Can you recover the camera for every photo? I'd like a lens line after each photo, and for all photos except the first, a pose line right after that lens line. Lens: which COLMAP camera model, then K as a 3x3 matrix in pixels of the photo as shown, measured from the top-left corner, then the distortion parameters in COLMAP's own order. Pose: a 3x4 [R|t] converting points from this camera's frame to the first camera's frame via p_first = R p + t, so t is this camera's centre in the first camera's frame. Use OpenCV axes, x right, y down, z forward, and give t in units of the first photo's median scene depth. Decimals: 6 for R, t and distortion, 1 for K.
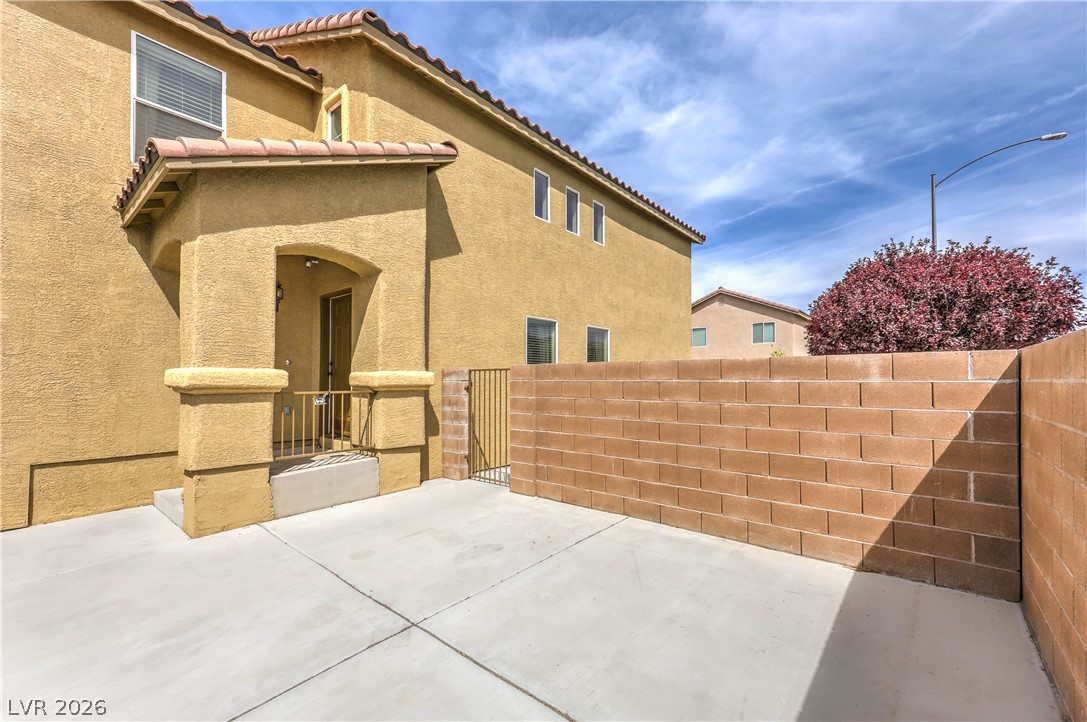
lens RADIAL K [[451.8, 0, 549.0], [0, 451.8, 373.9], [0, 0, 1]] dist [0.016244, 0.000197]
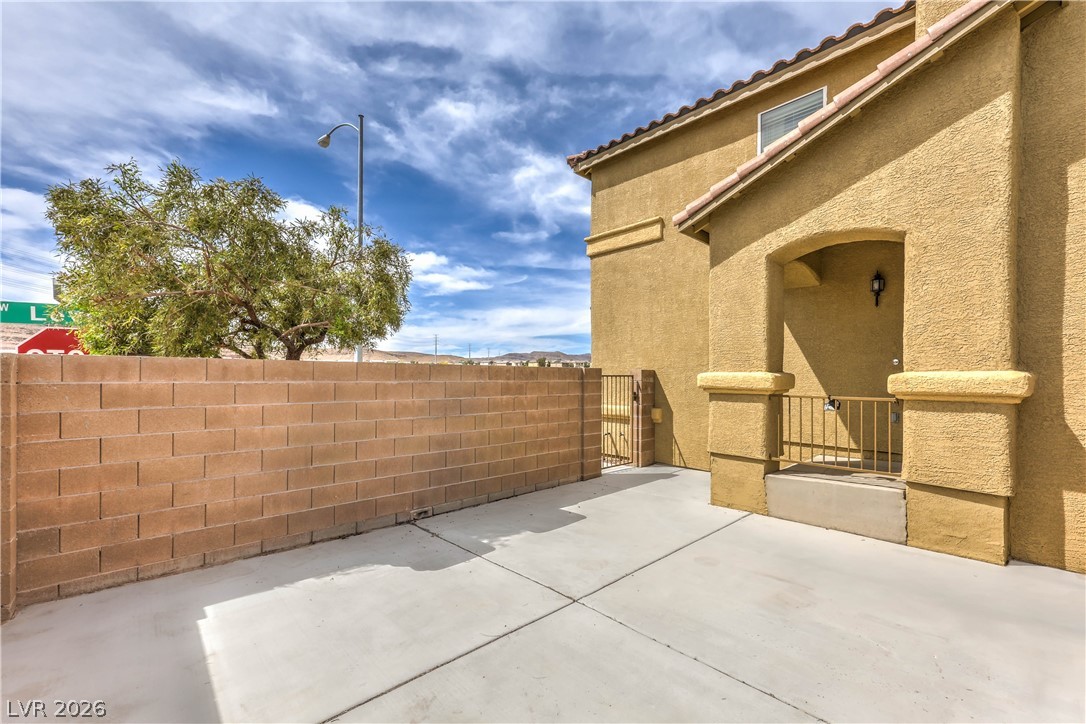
lens RADIAL K [[449.0, 0, 545.0], [0, 449.0, 369.7], [0, 0, 1]] dist [0.006946, 0.002509]
pose [[-0.125107, -0.010845, -0.992084, 0.505052], [0.014215, 0.999818, -0.012722, -0.010957], [0.992041, -0.015694, -0.124930, 0.640884]]
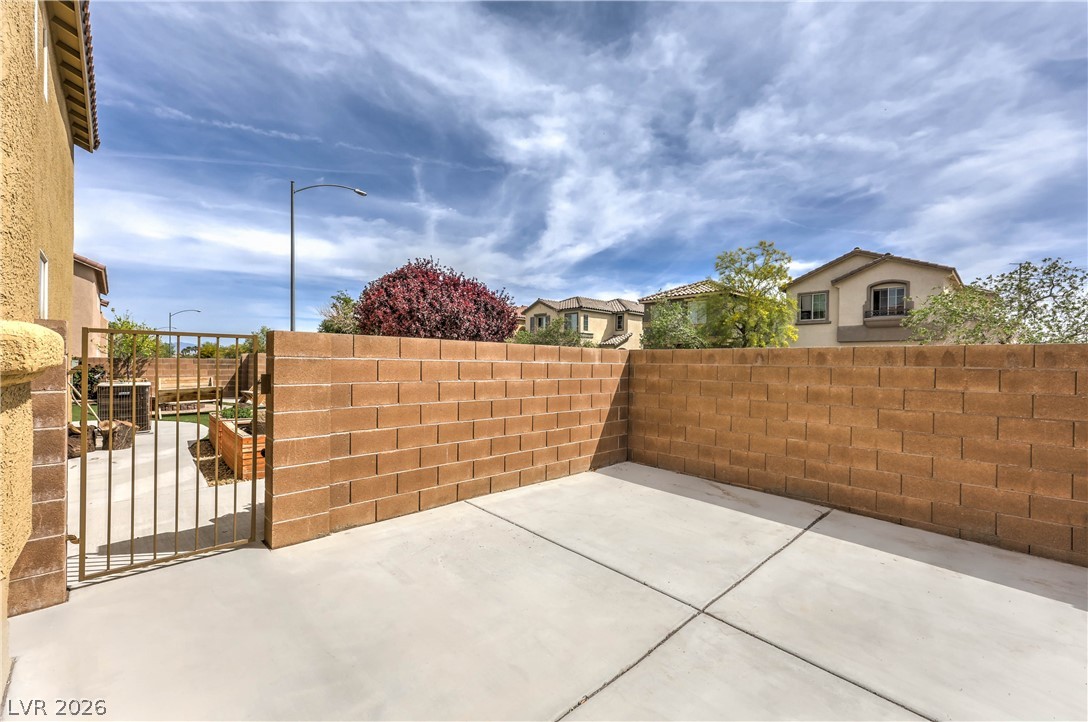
lens RADIAL K [[452.2, 0, 542.4], [0, 452.2, 365.7], [0, 0, 1]] dist [0.016244, 0.000197]
pose [[0.097401, -0.006361, 0.995225, -0.783545], [-0.033243, 0.999401, 0.009641, 0.011045], [-0.994690, -0.034023, 0.097132, 0.756170]]
